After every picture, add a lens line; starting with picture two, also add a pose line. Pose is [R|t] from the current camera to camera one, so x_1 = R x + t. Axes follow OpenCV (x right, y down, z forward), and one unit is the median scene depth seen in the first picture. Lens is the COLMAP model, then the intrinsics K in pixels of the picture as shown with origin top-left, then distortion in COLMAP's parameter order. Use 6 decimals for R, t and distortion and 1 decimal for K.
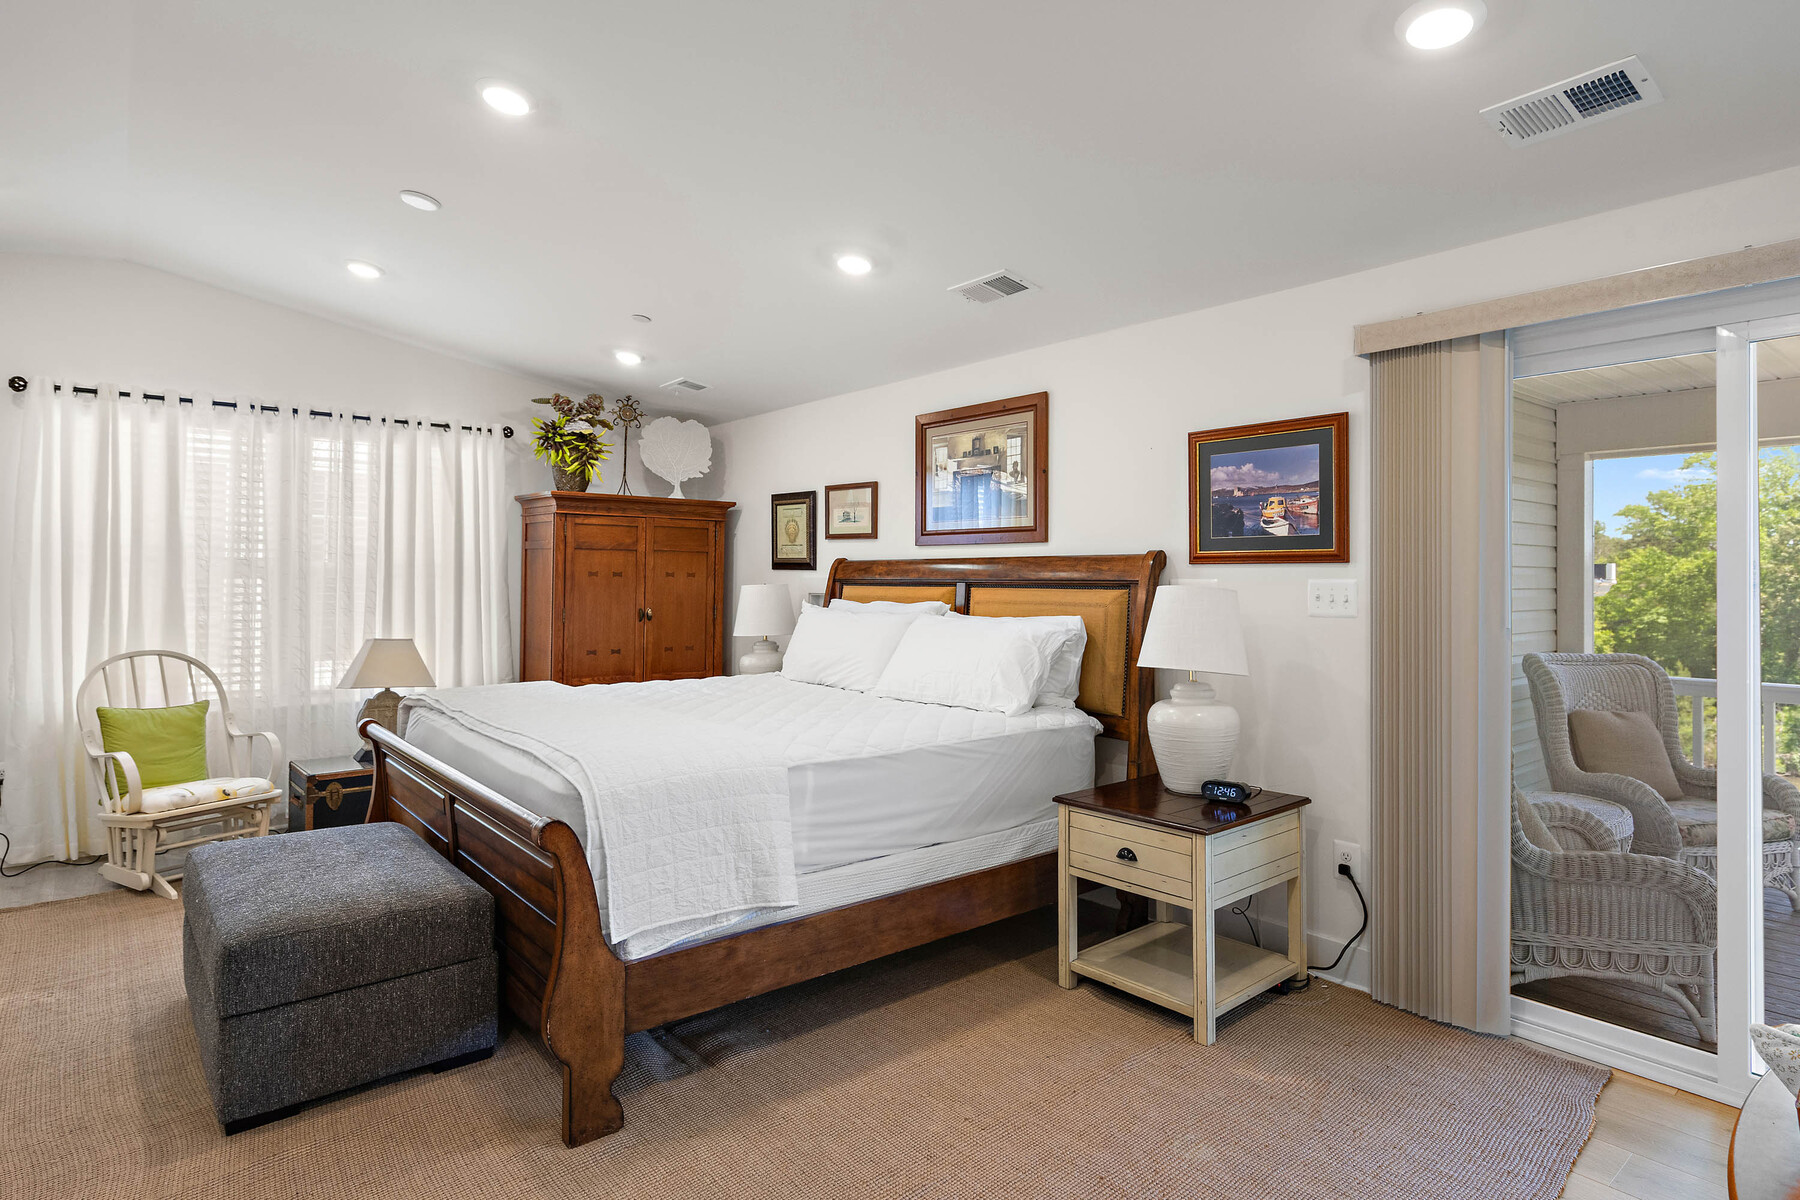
lens RADIAL K [[956.0, 0, 890.1], [0, 956.0, 596.7], [0, 0, 1]] dist [-0.000745, 0.000470]
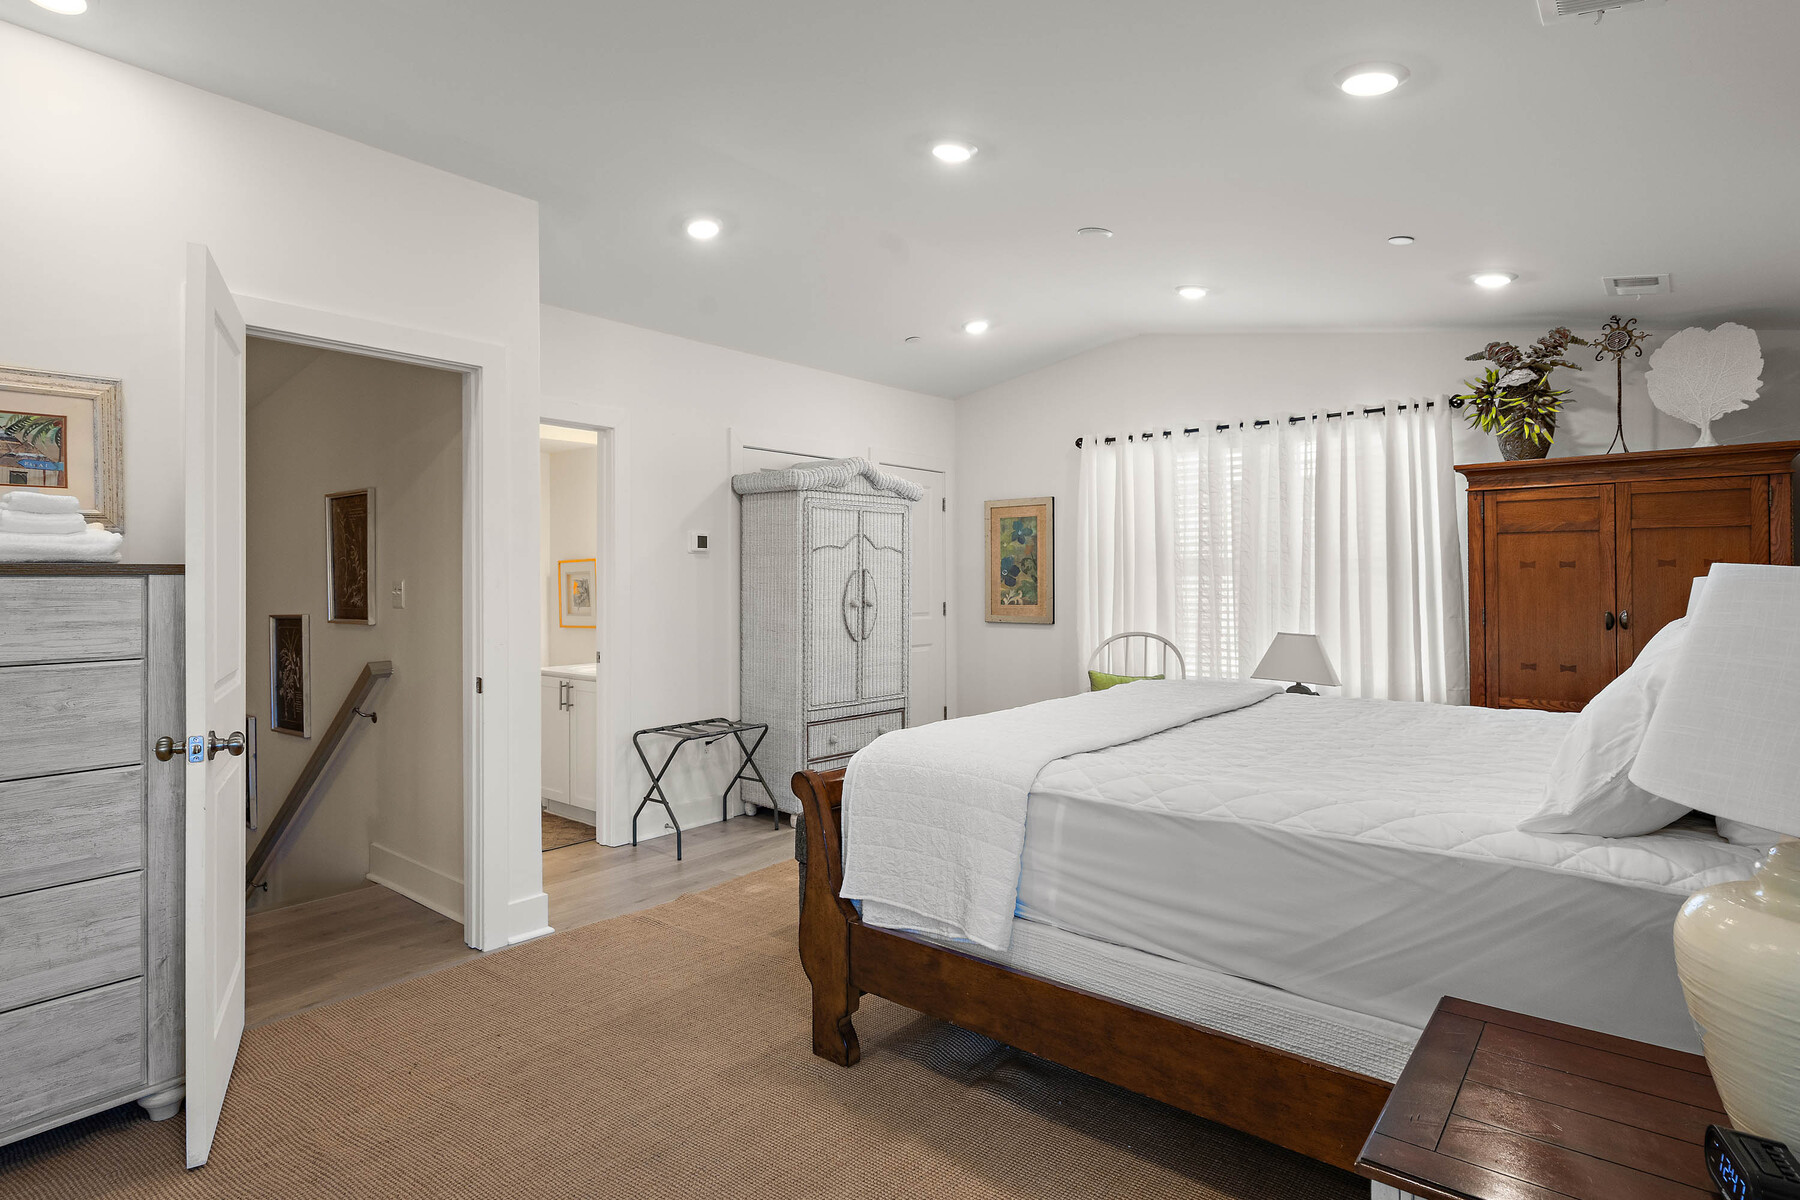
lens RADIAL K [[956.0, 0, 897.6], [0, 956.0, 580.7], [0, 0, 1]] dist [-0.000745, 0.000470]
pose [[0.186838, -0.005770, -0.982374, 0.357217], [-0.008375, 0.999937, -0.007466, -0.000901], [0.982355, 0.009622, 0.186778, 0.365503]]
